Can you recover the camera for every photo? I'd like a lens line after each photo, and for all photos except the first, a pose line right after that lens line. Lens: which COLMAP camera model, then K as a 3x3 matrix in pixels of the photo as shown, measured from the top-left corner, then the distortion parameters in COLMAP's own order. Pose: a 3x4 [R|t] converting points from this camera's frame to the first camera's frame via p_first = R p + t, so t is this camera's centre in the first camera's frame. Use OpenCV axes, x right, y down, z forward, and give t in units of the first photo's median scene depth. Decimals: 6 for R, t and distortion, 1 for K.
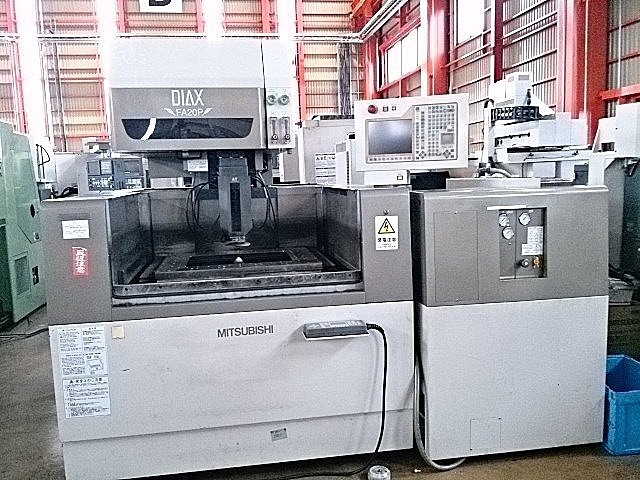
lens RADIAL K [[579.5, 0, 316.1], [0, 579.5, 242.1], [0, 0, 1]] dist [0.170011, -0.441053]
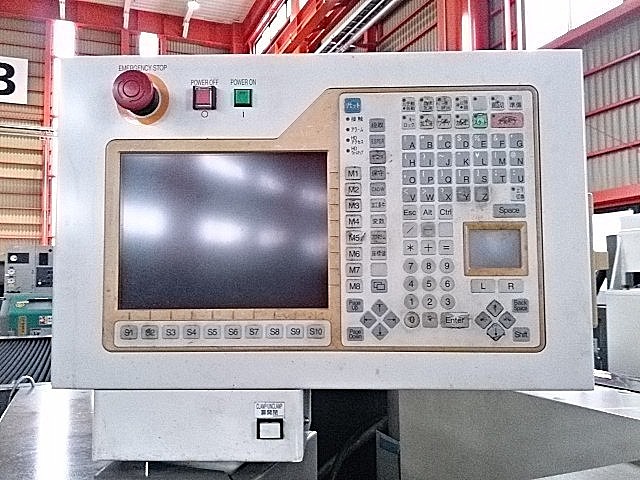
lens RADIAL K [[579.5, 0, 316.1], [0, 579.5, 242.1], [0, 0, 1]] dist [0.170011, -0.441053]
pose [[0.975394, 0.043026, 0.216229, 0.109407], [-0.000500, 0.981201, -0.192987, -0.130007], [-0.220468, 0.188130, 0.957079, 0.763952]]
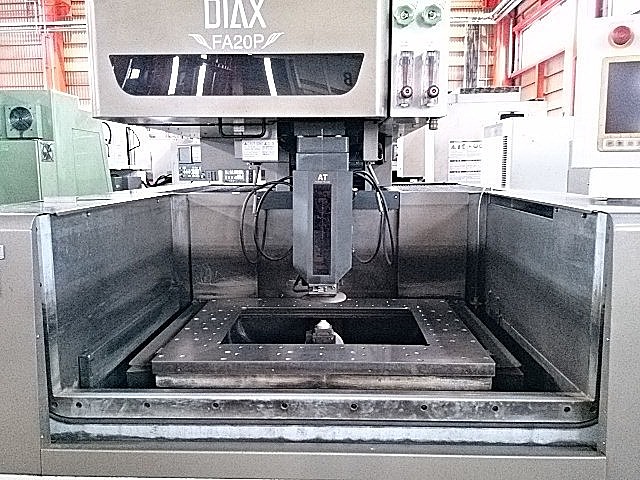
lens RADIAL K [[579.5, 0, 316.1], [0, 579.5, 242.1], [0, 0, 1]] dist [0.170011, -0.441053]
pose [[0.981332, 0.051750, -0.185229, -0.044765], [-0.049231, 0.998622, 0.018177, -0.058153], [0.185914, -0.008719, 0.982527, 0.478401]]
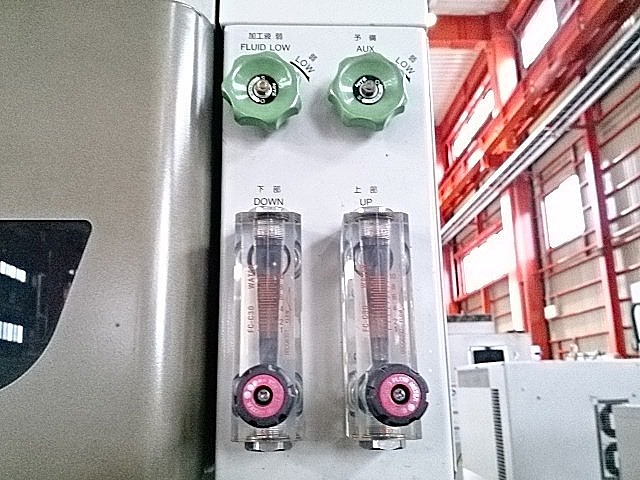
lens RADIAL K [[579.5, 0, 316.1], [0, 579.5, 242.1], [0, 0, 1]] dist [0.170011, -0.441053]
pose [[0.993492, -0.011261, -0.113348, -0.047606], [-0.029313, 0.936310, -0.349948, -0.158787], [0.110070, 0.350993, 0.929886, 0.843440]]
